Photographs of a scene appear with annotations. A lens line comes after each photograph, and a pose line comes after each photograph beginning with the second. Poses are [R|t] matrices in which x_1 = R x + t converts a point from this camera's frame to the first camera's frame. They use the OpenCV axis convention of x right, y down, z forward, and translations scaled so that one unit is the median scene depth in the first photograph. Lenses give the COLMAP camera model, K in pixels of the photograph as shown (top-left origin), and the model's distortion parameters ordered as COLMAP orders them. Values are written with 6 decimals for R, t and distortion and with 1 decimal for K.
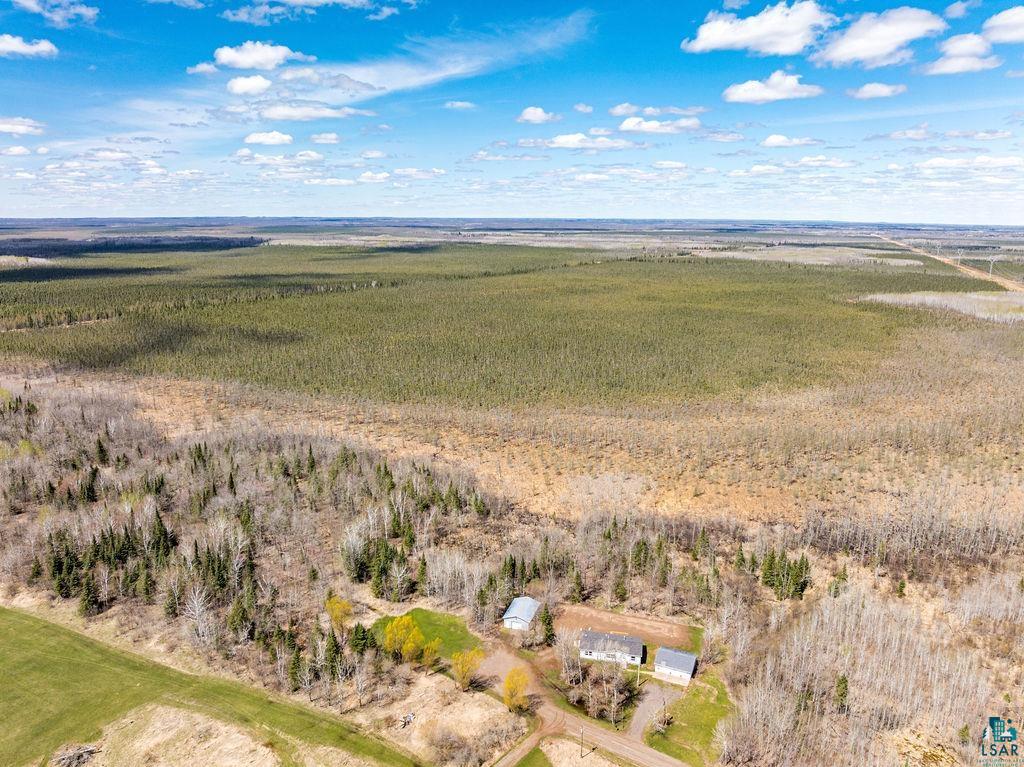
lens RADIAL K [[719.9, 0, 472.9], [0, 719.9, 365.9], [0, 0, 1]] dist [-0.040621, 0.008262]
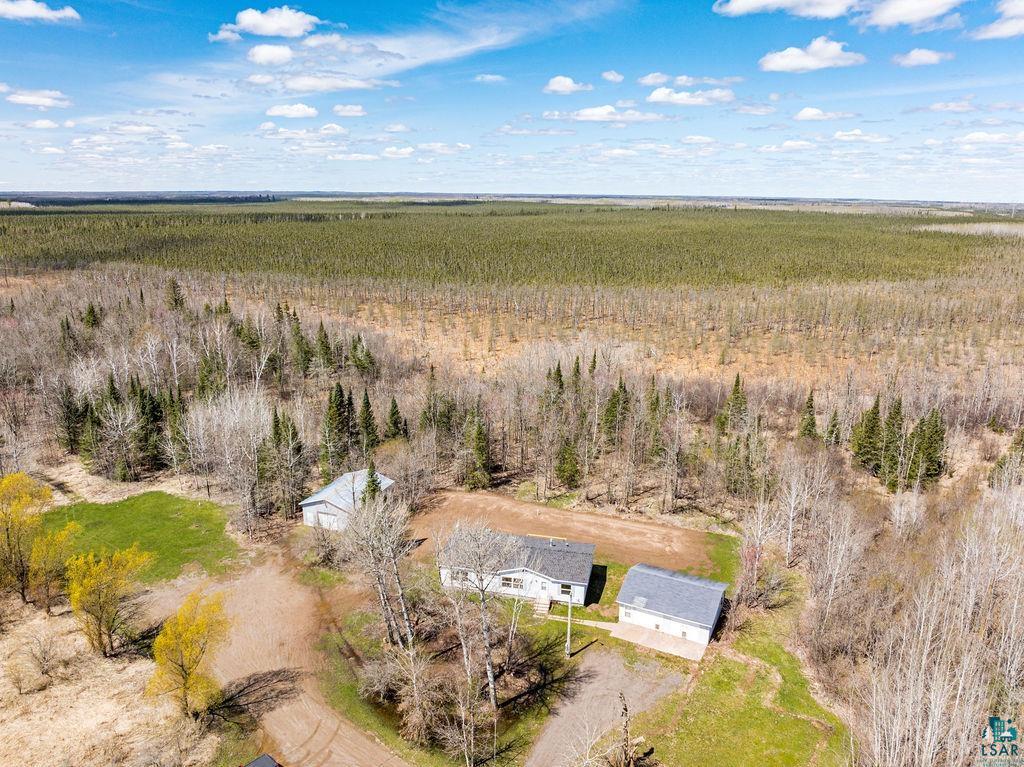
lens RADIAL K [[719.9, 0, 495.6], [0, 719.9, 400.8], [0, 0, 1]] dist [-0.040621, 0.008262]
pose [[0.999695, 0.024041, 0.005600, 0.115434], [-0.024405, 0.996647, 0.078101, 0.175829], [-0.003703, -0.078214, 0.996930, 0.390096]]
